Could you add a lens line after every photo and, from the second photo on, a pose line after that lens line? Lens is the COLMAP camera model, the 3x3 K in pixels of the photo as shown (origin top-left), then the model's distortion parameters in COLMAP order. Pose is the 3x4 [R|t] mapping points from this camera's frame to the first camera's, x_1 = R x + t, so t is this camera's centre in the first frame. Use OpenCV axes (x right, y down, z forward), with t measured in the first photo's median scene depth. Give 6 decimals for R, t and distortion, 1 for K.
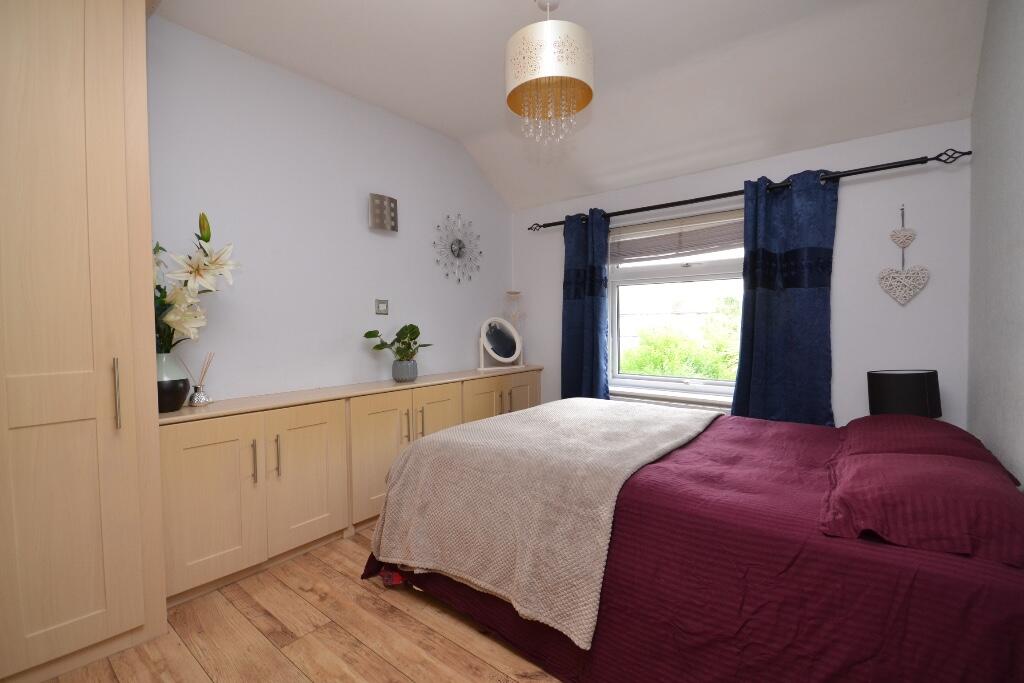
lens RADIAL K [[479.2, 0, 512.0], [0, 479.2, 341.5], [0, 0, 1]] dist [0.000012, 0.000009]
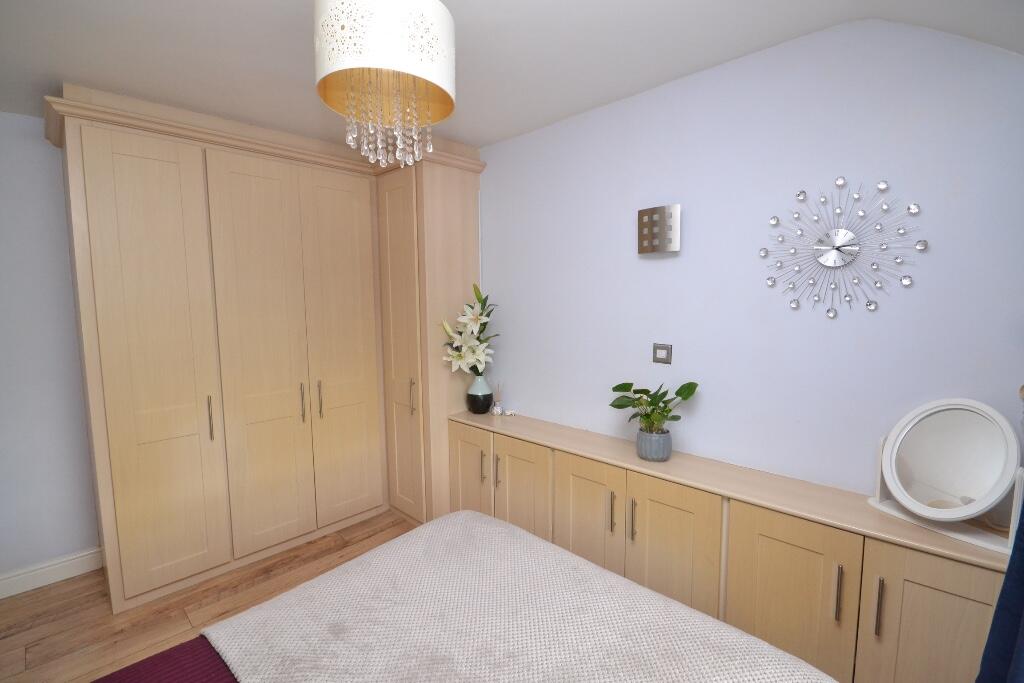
lens RADIAL K [[456.8, 0, 512.0], [0, 456.8, 341.5], [0, 0, 1]] dist [0.000452, 0.000061]
pose [[-0.056751, 0.112300, -0.992052, 0.476134], [-0.024808, 0.993188, 0.113847, -0.172928], [0.998080, 0.031072, -0.053579, 0.825776]]
